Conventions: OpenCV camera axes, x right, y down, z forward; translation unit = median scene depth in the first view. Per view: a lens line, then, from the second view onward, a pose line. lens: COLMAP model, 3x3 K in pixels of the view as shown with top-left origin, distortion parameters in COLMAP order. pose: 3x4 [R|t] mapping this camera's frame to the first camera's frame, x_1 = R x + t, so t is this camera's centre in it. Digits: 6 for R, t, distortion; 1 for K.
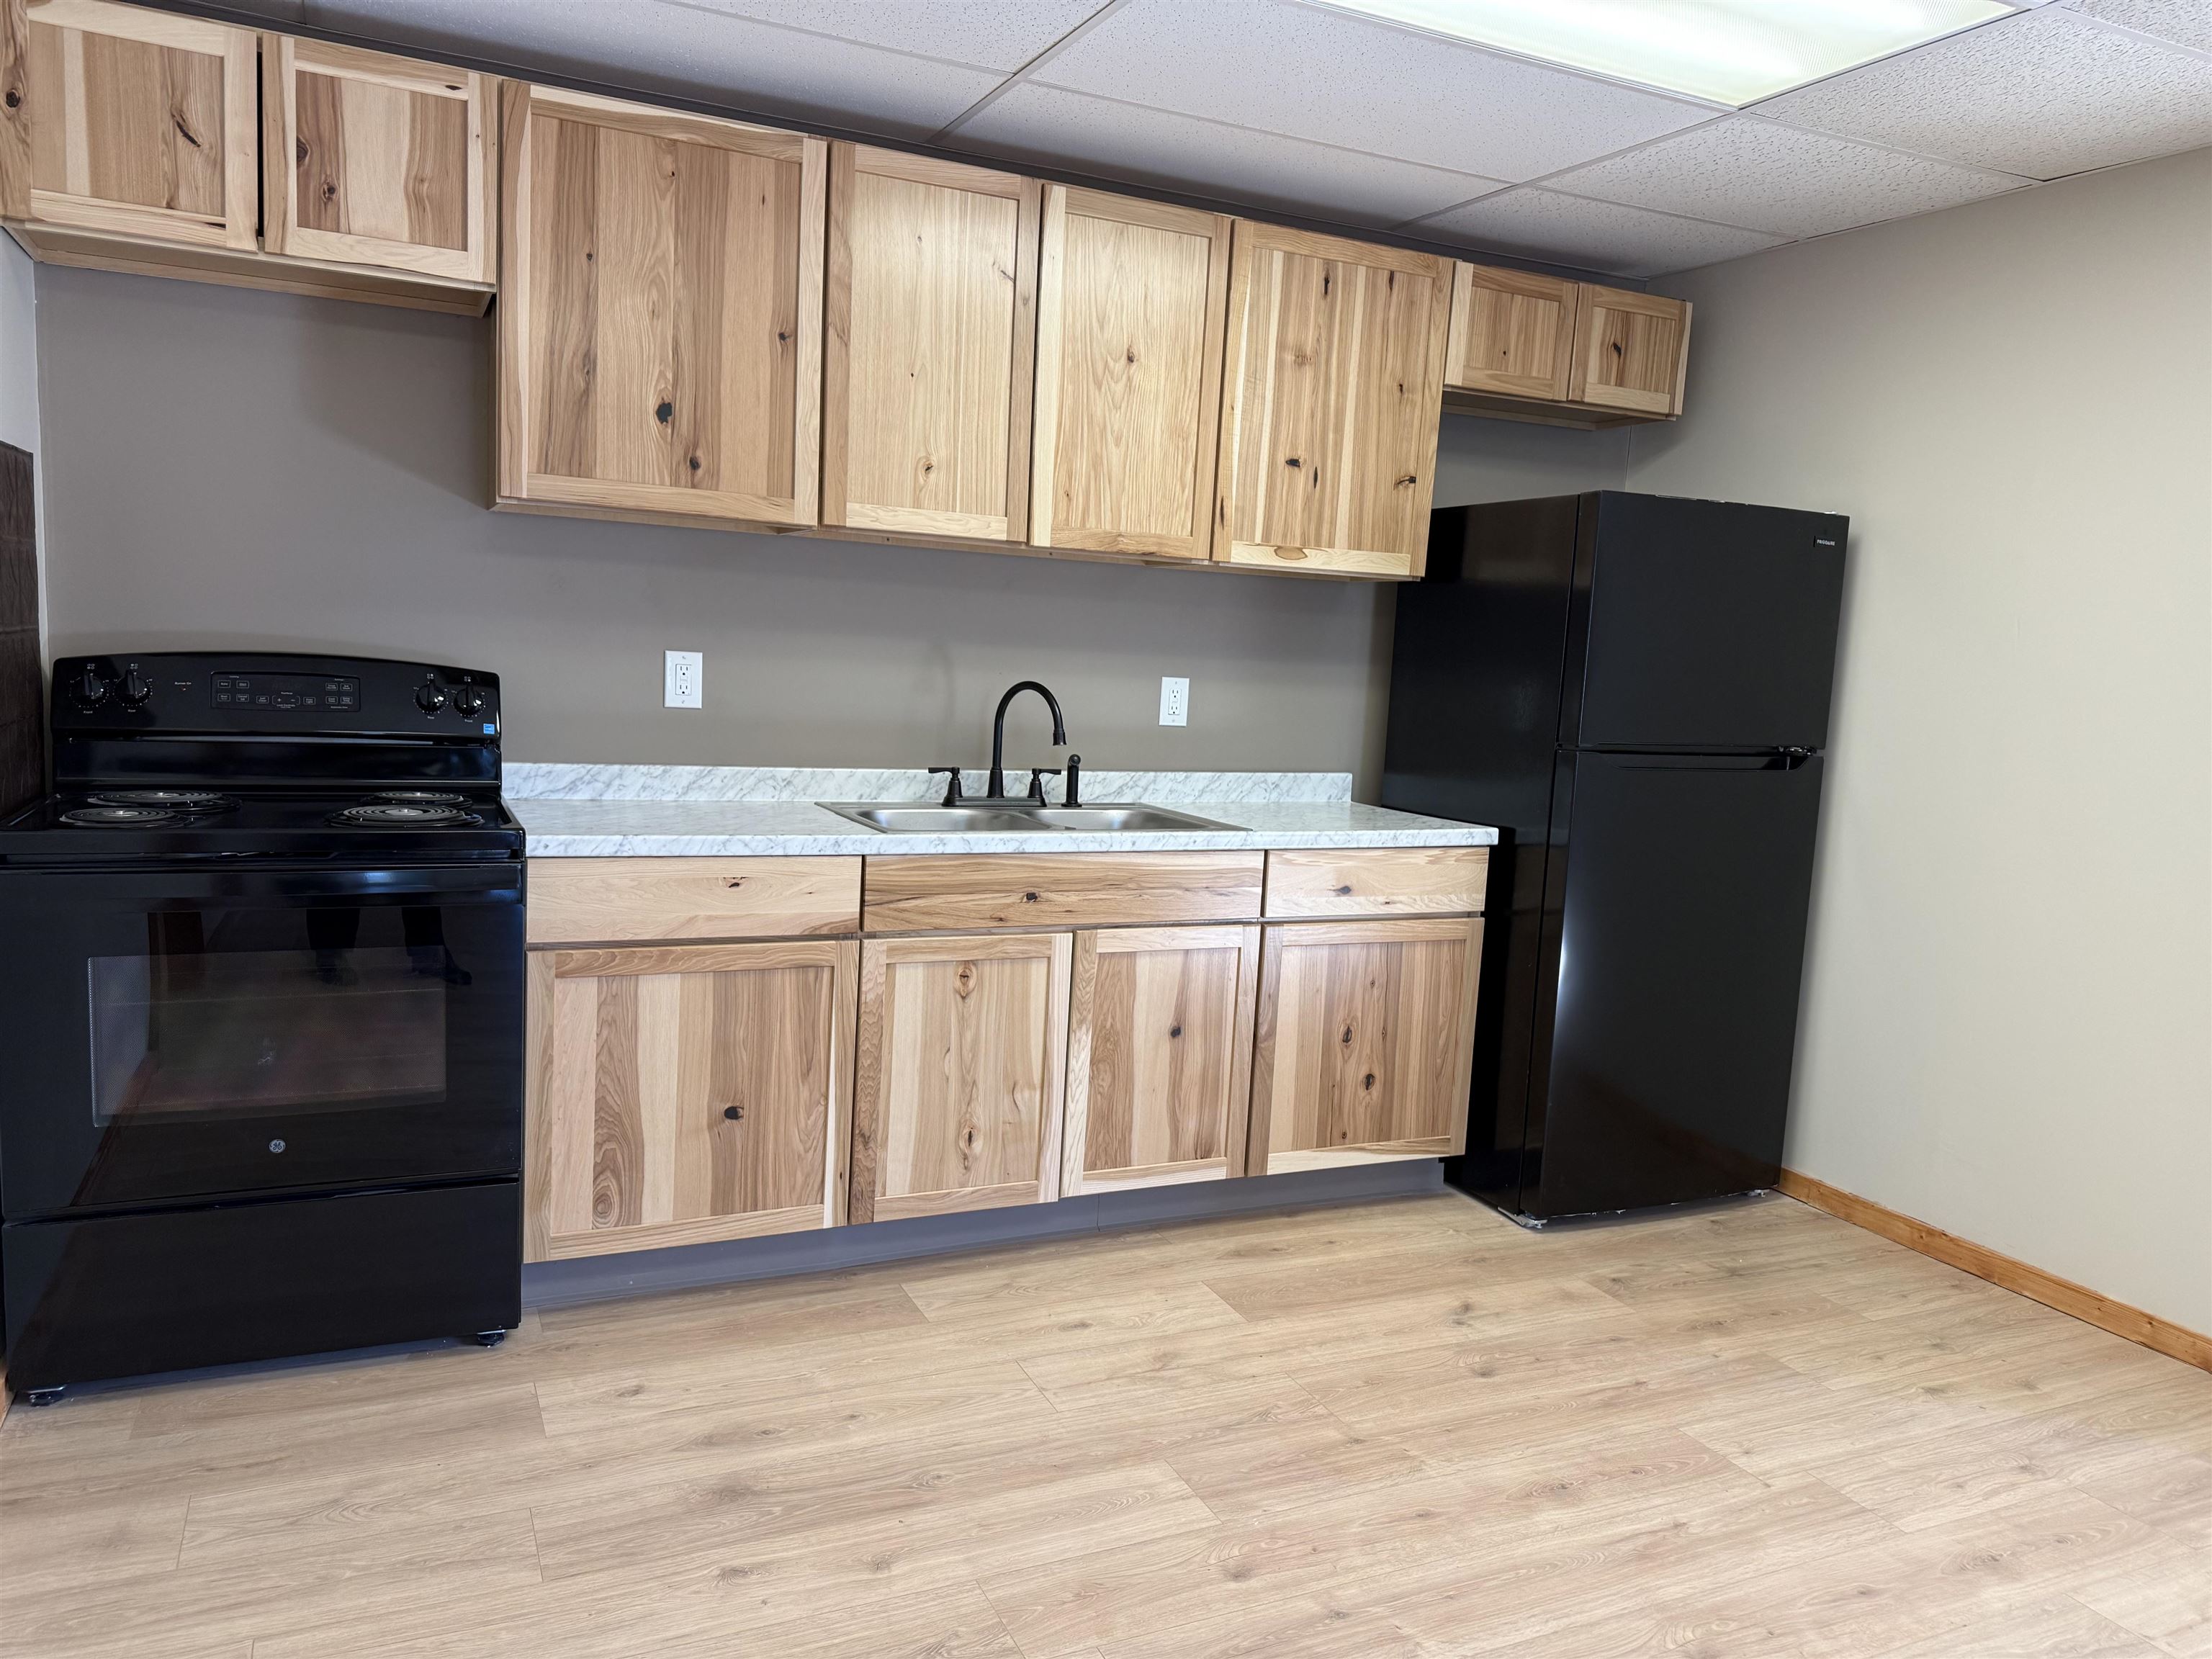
lens RADIAL K [[1554.1, 0, 1099.5], [0, 1554.1, 832.0], [0, 0, 1]] dist [0.053643, -0.047698]
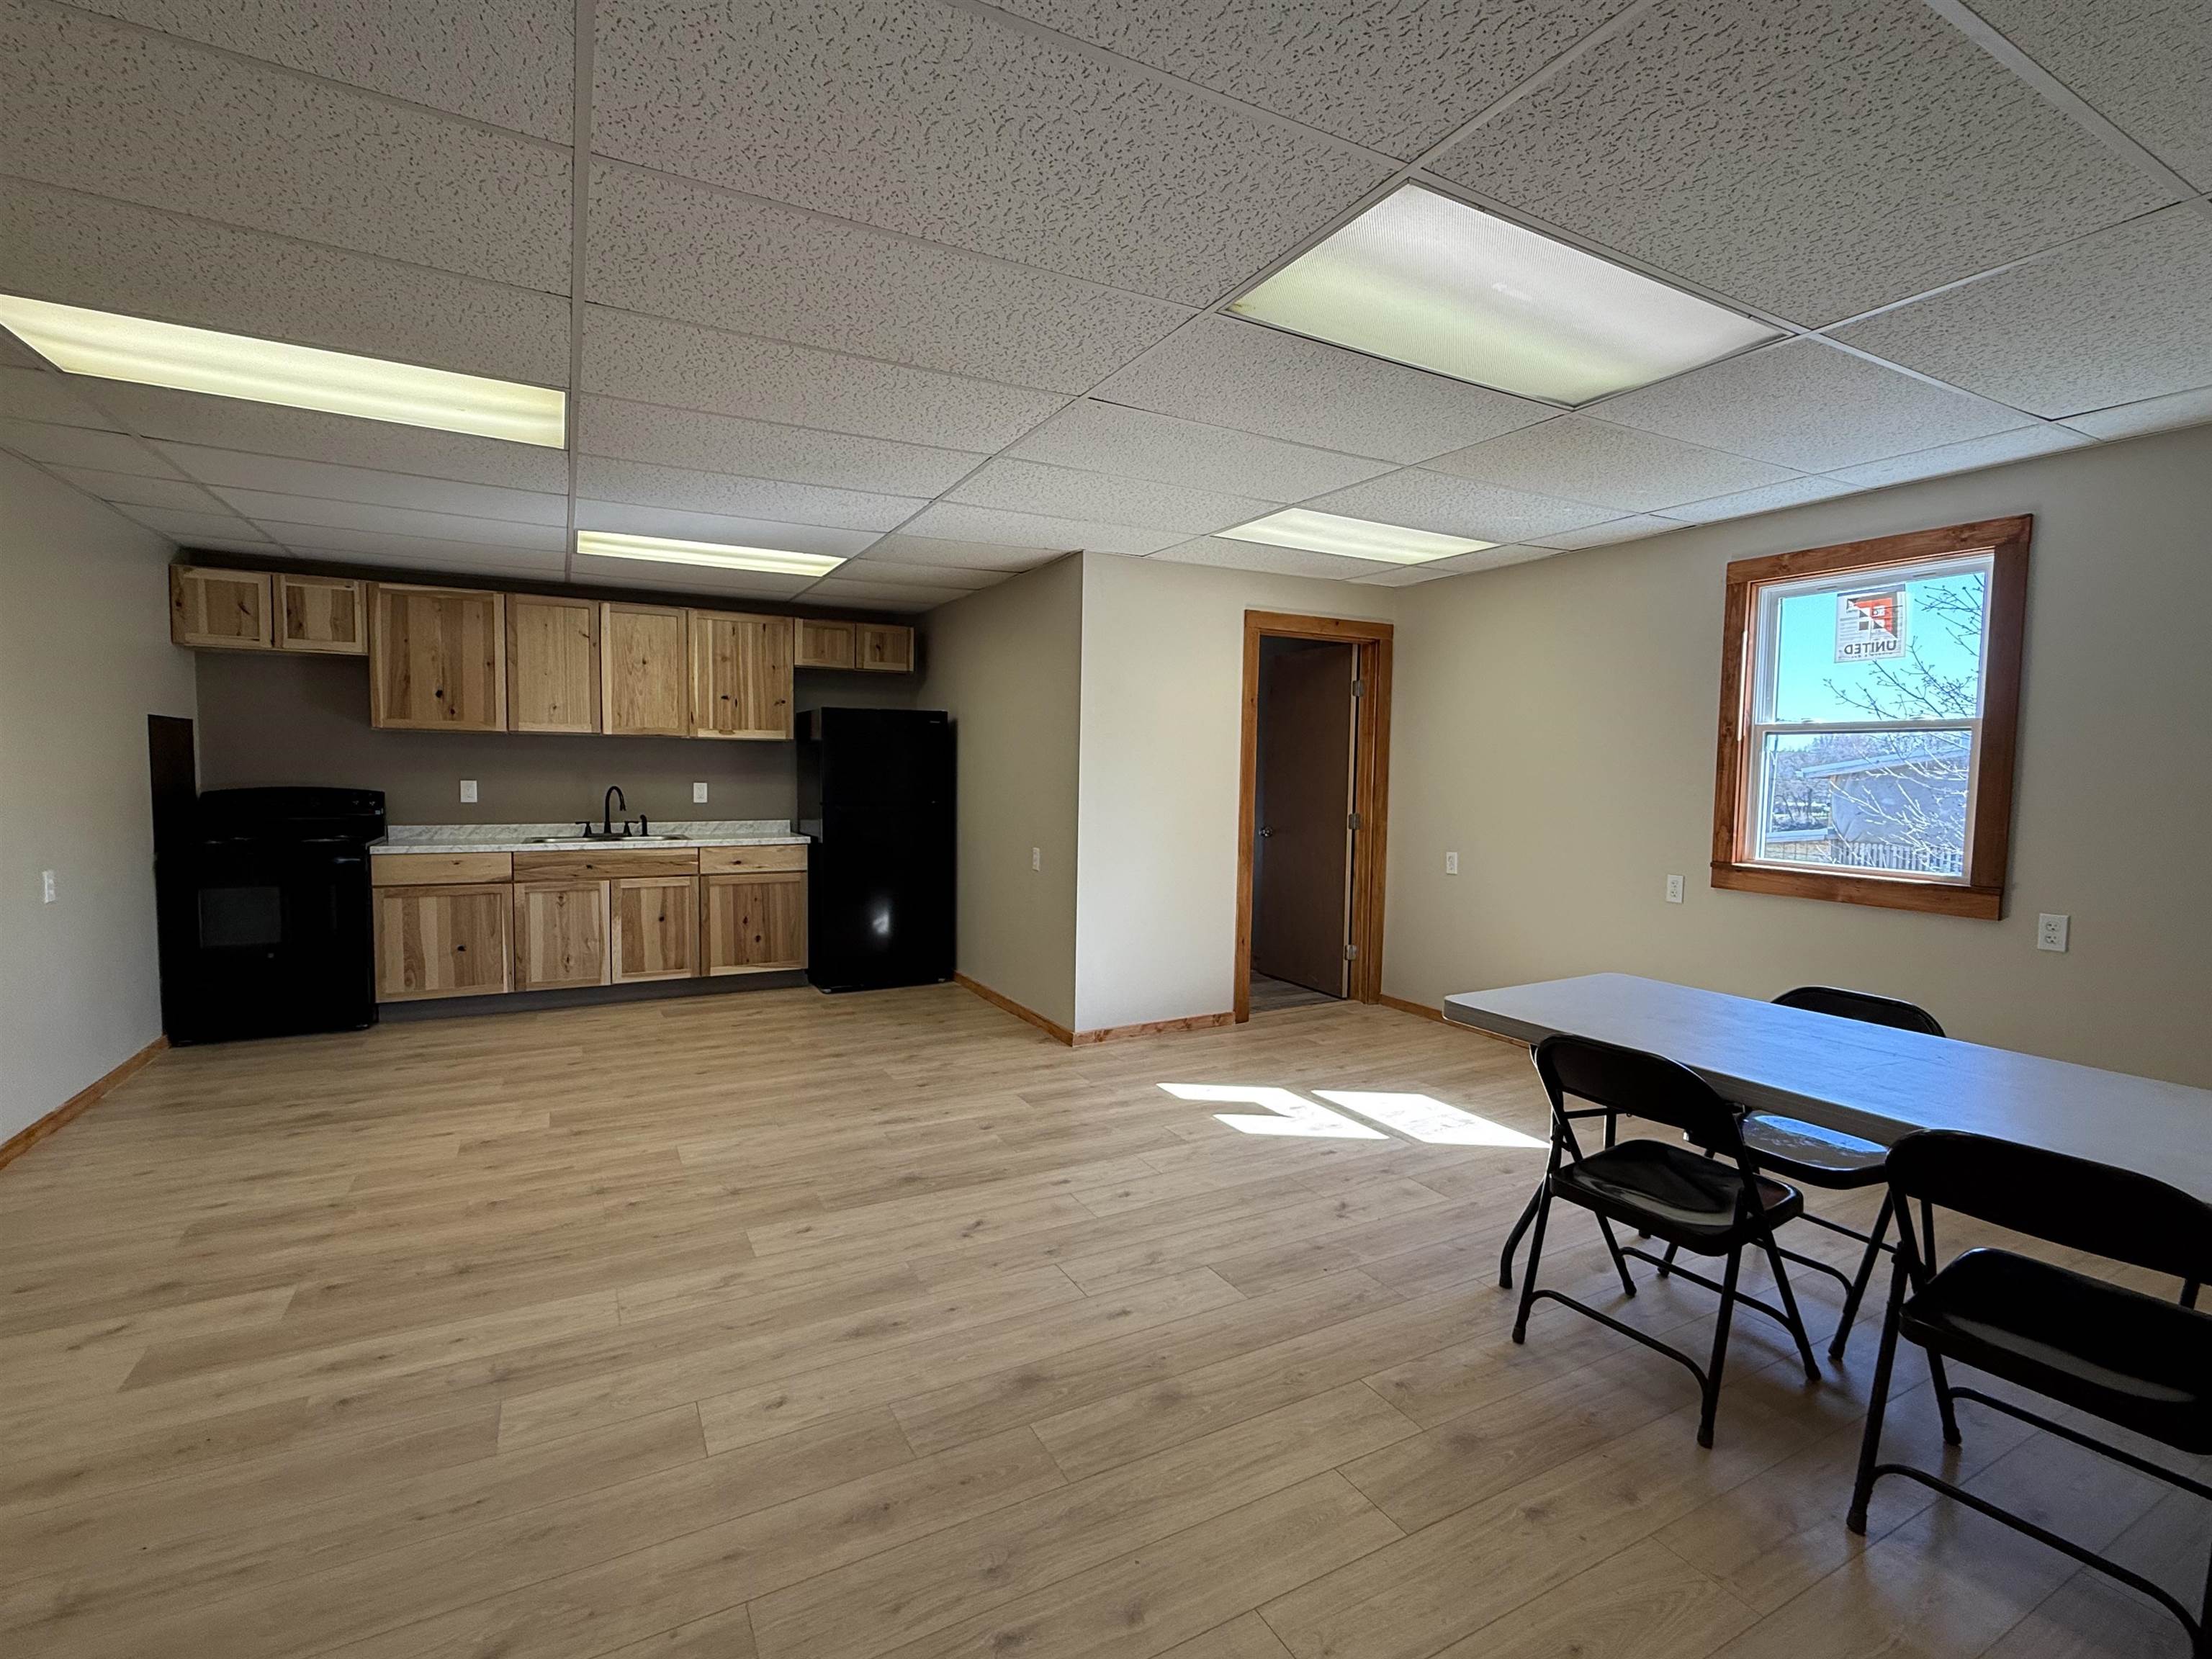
lens RADIAL K [[1034.3, 0, 1125.1], [0, 1034.3, 828.5], [0, 0, 1]] dist [0.002798, 0.000140]
pose [[0.997185, -0.041050, 0.062748, 0.755201], [0.044802, 0.997216, -0.059608, 0.121602], [-0.060126, 0.062251, 0.996248, -0.816318]]
